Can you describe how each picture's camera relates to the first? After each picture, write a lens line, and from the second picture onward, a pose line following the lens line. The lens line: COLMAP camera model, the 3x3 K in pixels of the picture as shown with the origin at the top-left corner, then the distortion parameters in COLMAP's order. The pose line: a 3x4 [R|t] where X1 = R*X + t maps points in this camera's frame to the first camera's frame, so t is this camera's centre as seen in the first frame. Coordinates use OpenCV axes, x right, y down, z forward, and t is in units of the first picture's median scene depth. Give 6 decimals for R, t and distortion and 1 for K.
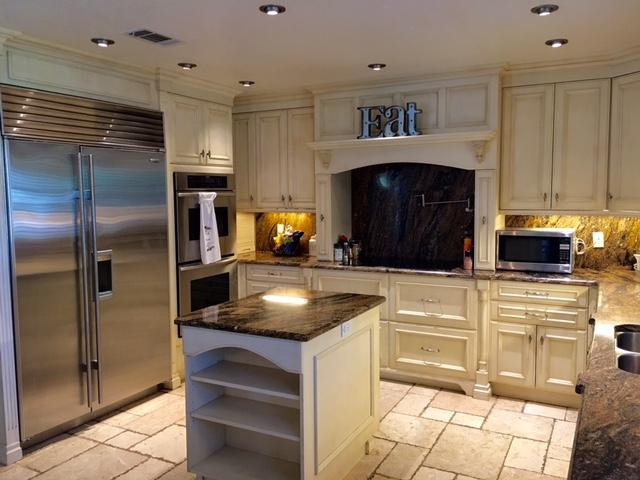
lens RADIAL K [[547.4, 0, 318.7], [0, 547.4, 239.1], [0, 0, 1]] dist [0.069558, -0.092571]
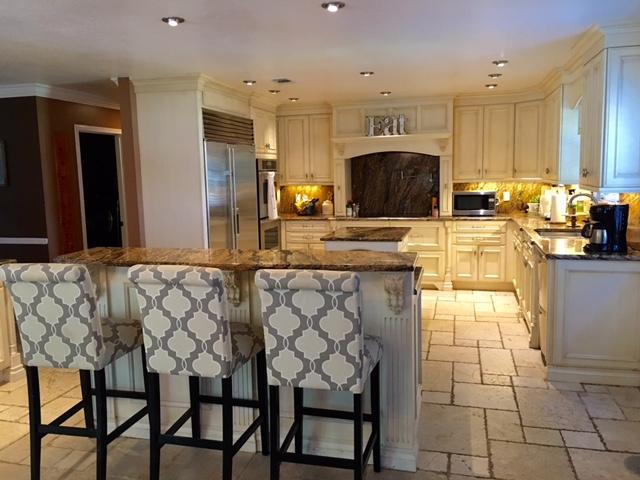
lens RADIAL K [[547.4, 0, 315.5], [0, 547.4, 239.8], [0, 0, 1]] dist [0.069558, -0.092571]
pose [[0.974524, -0.040266, 0.220638, -0.450938], [0.032970, 0.998784, 0.036653, 0.053339], [-0.221846, -0.028445, 0.974667, -0.533890]]
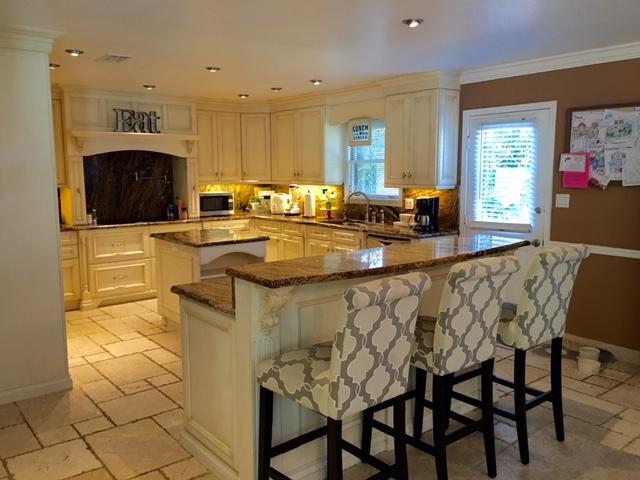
lens RADIAL K [[547.4, 0, 320.7], [0, 547.4, 243.3], [0, 0, 1]] dist [0.069558, -0.092571]
pose [[0.387927, -0.115138, 0.914470, -1.082460], [0.081350, 0.992572, 0.090463, 0.013012], [-0.918093, 0.039299, 0.394412, -0.011917]]
